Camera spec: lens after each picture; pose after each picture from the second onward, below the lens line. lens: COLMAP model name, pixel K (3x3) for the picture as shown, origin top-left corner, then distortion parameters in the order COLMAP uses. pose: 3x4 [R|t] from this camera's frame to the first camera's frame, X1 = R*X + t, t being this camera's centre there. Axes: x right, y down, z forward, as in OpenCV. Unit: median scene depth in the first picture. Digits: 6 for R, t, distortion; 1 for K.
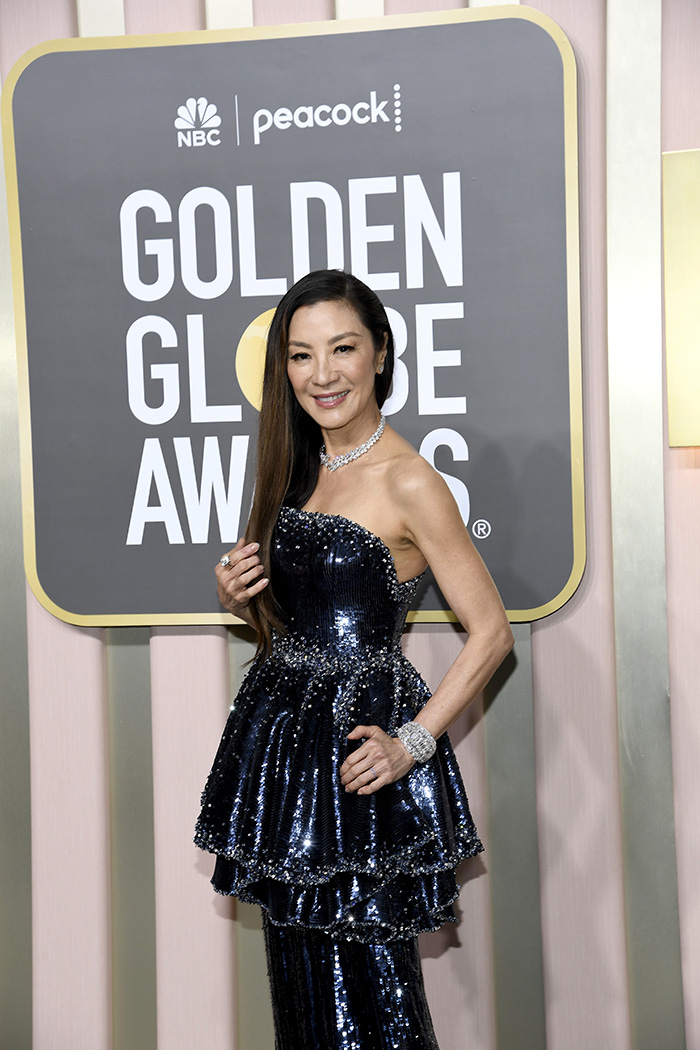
lens RADIAL K [[2465.0, 0, 347.9], [0, 2465.0, 526.8], [0, 0, 1]] dist [0.626717, 0.000000]
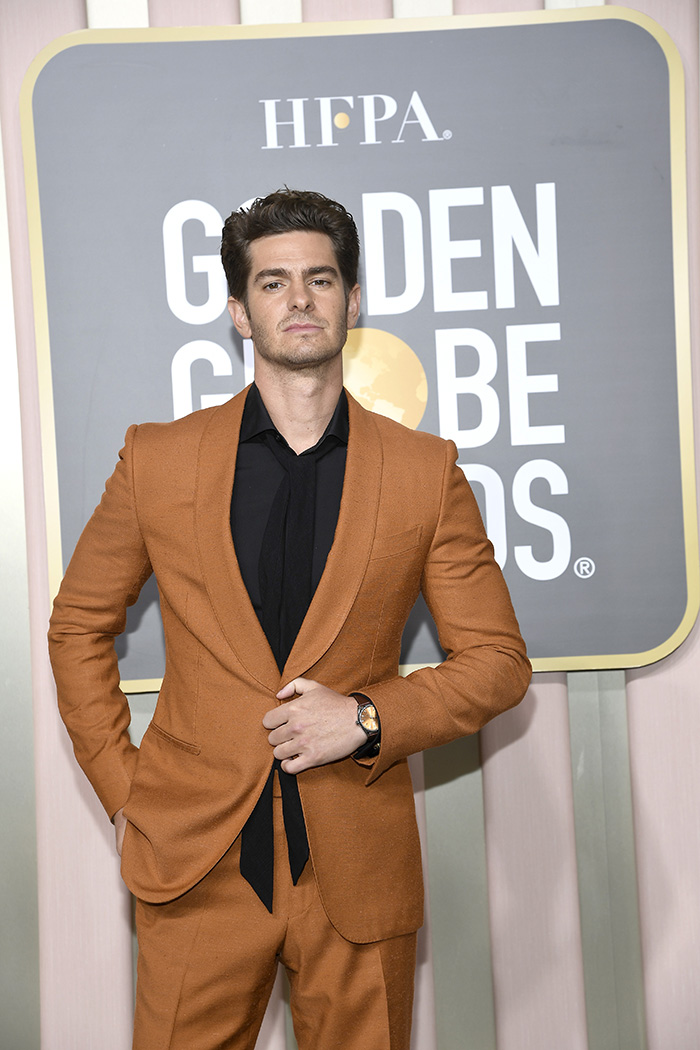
lens RADIAL K [[2609.1, 0, 353.3], [0, 2609.1, 528.3], [0, 0, 1]] dist [0.659506, 0.000000]
pose [[0.953480, -0.024195, 0.300483, -0.320519], [0.032074, 0.999258, -0.021314, 0.004383], [-0.299745, 0.029960, 0.953549, 0.089862]]
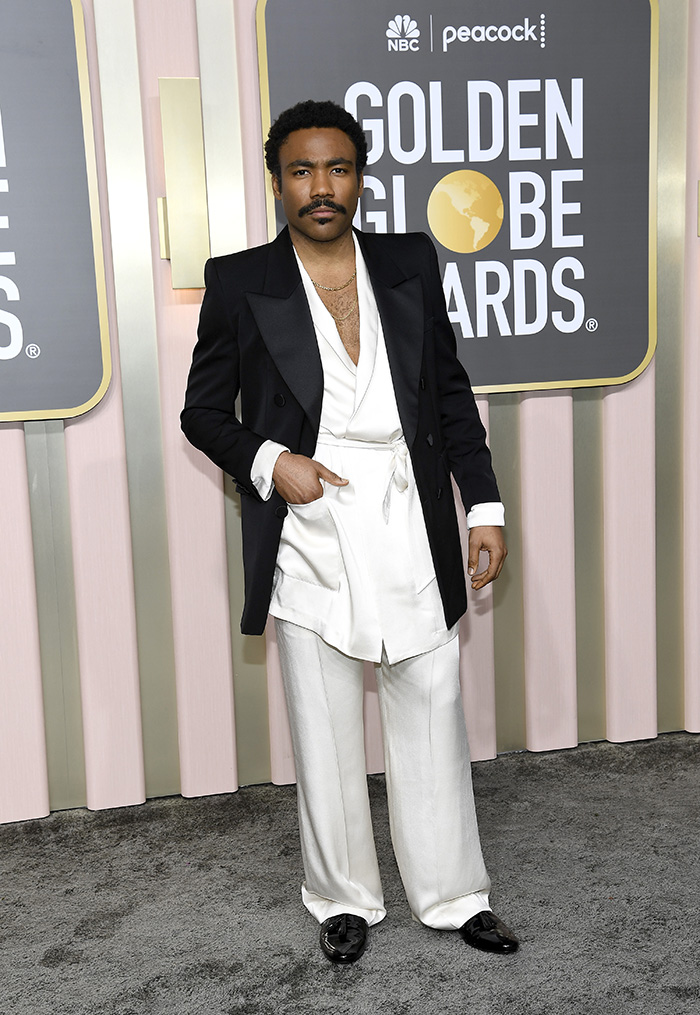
lens RADIAL K [[1686.0, 0, 399.1], [0, 1686.0, 565.8], [0, 0, 1]] dist [0.215829, 0.000000]
pose [[0.849595, -0.094979, 0.518814, -0.597276], [0.032283, 0.991173, 0.128587, 0.009699], [-0.526447, -0.092498, 0.845161, 0.166848]]
